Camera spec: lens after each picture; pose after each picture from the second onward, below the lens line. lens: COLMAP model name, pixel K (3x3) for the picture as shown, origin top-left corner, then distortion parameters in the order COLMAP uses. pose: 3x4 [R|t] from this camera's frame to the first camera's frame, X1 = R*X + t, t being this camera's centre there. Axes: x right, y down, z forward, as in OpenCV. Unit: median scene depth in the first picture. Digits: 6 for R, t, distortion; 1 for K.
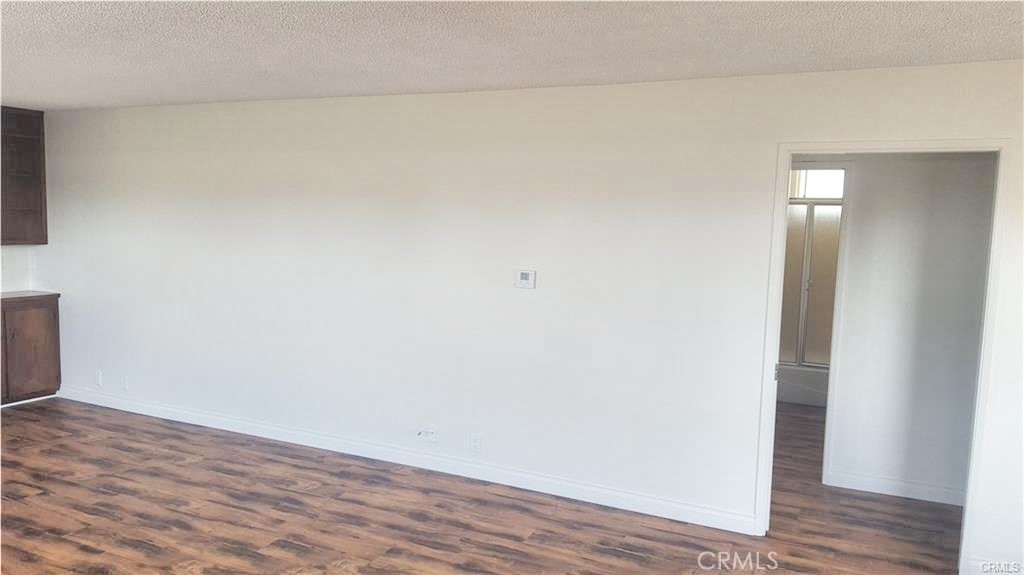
lens RADIAL K [[736.6, 0, 512.0], [0, 736.6, 287.5], [0, 0, 1]] dist [0.002919, 0.000501]
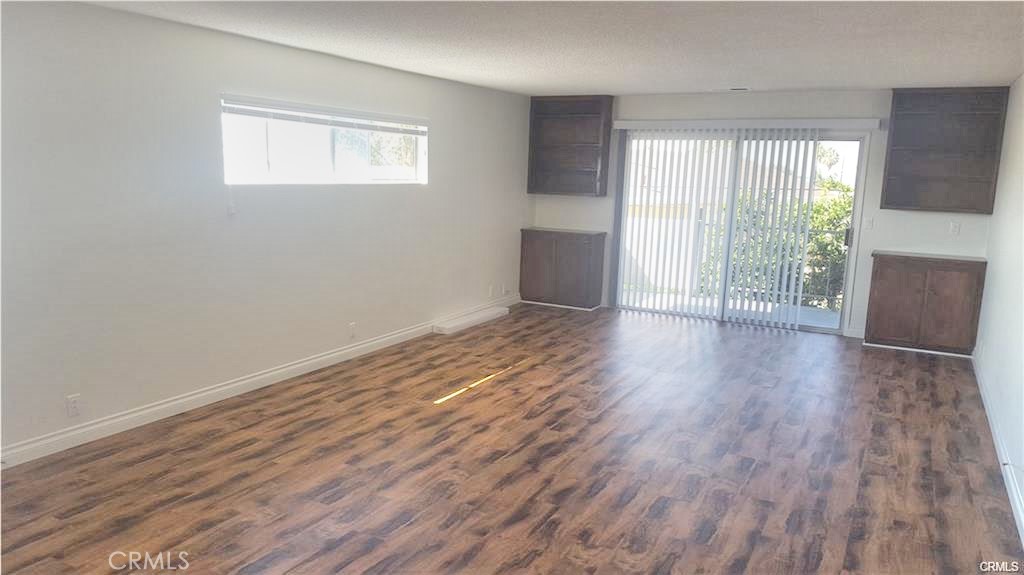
lens RADIAL K [[736.6, 0, 512.0], [0, 736.6, 287.5], [0, 0, 1]] dist [0.002919, 0.000501]
pose [[-0.014868, 0.138445, -0.990259, 0.634127], [-0.127281, 0.982049, 0.139208, -0.023133], [0.991755, 0.128111, 0.003020, 0.482706]]
